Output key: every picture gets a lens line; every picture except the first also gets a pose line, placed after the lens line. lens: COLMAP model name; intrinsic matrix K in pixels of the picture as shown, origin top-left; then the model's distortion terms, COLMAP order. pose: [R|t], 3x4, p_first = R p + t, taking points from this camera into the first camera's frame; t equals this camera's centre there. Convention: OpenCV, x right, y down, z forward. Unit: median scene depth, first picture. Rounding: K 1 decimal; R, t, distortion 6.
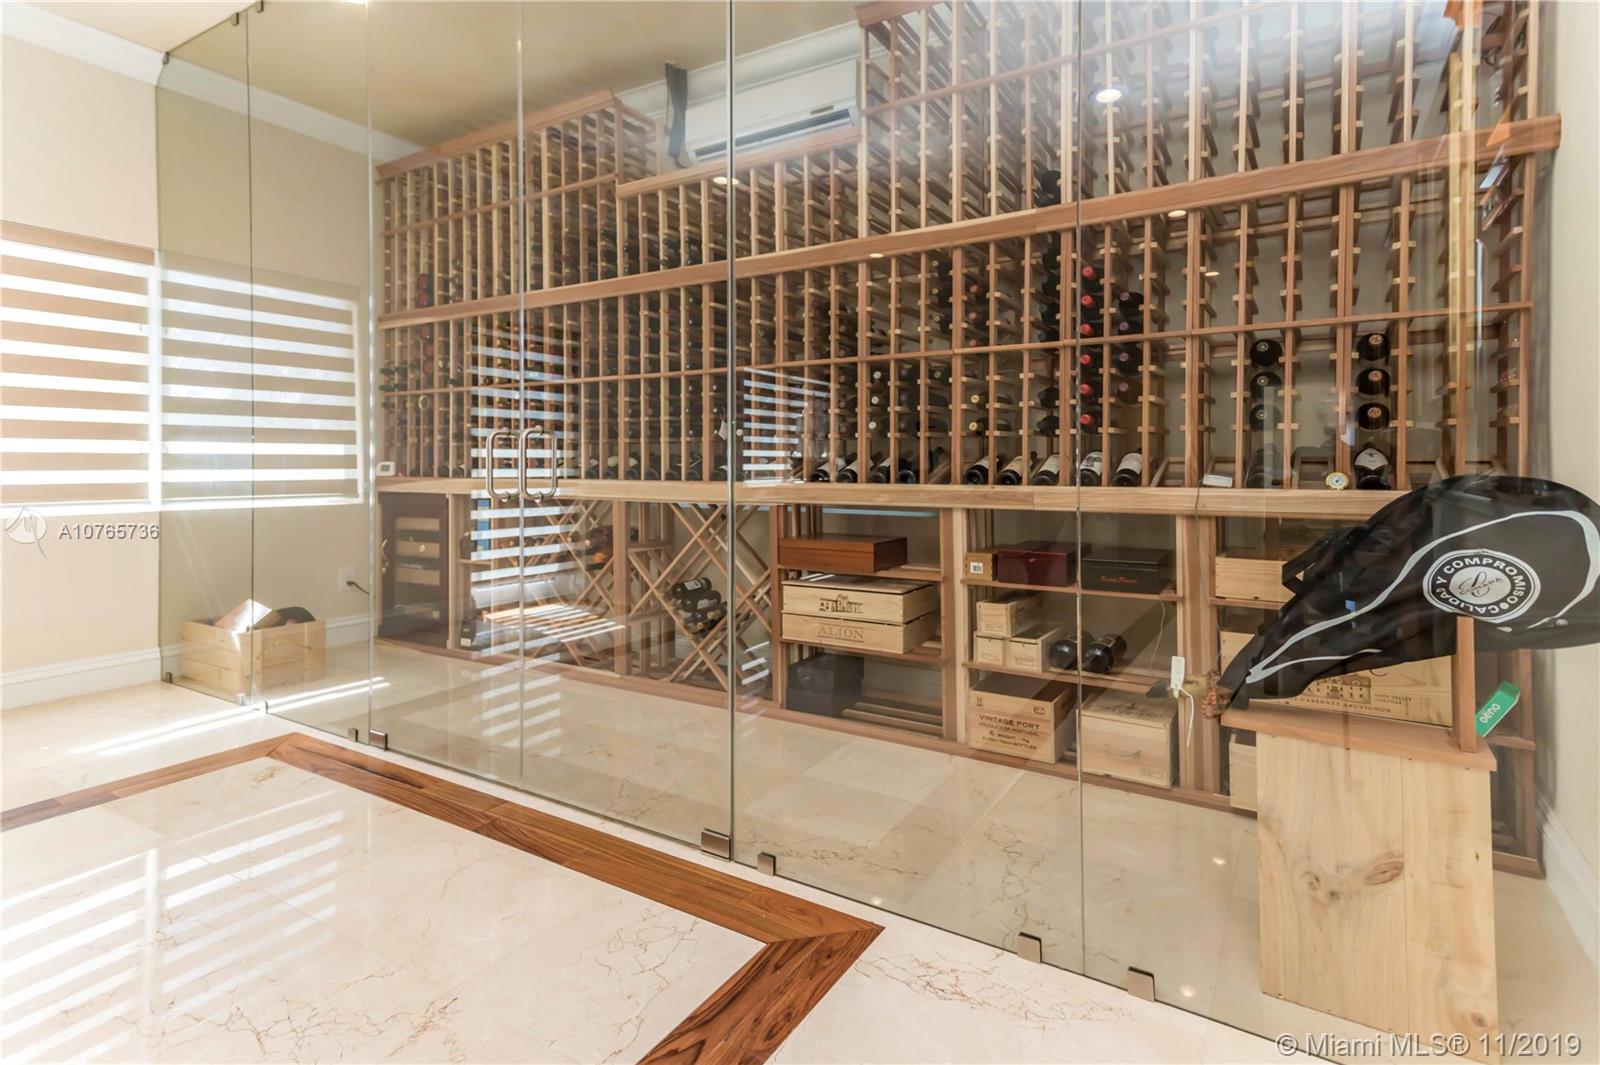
lens RADIAL K [[799.7, 0, 802.8], [0, 799.7, 457.0], [0, 0, 1]] dist [0.002406, 0.000704]
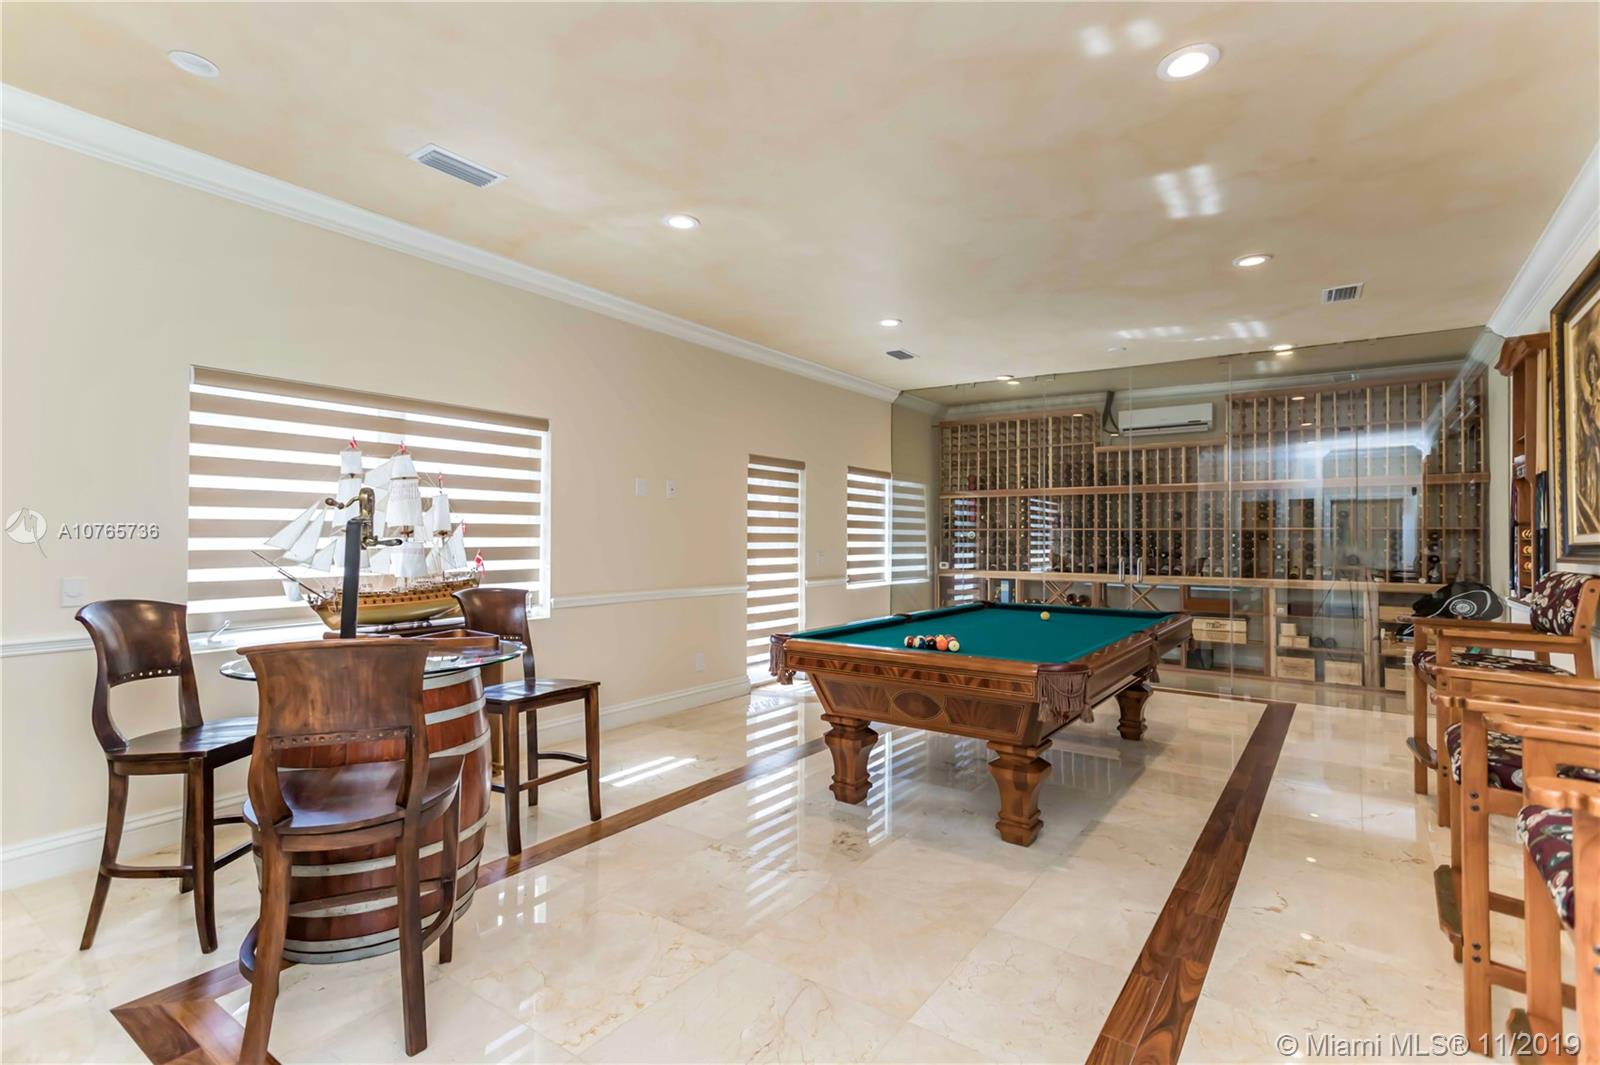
lens RADIAL K [[788.3, 0, 802.9], [0, 788.3, 514.4], [0, 0, 1]] dist [-0.000460, 0.000381]
pose [[0.998541, 0.007714, -0.053447, -1.019303], [-0.009074, 0.999640, -0.025251, -0.082494], [0.053232, 0.025699, 0.998251, -1.419106]]
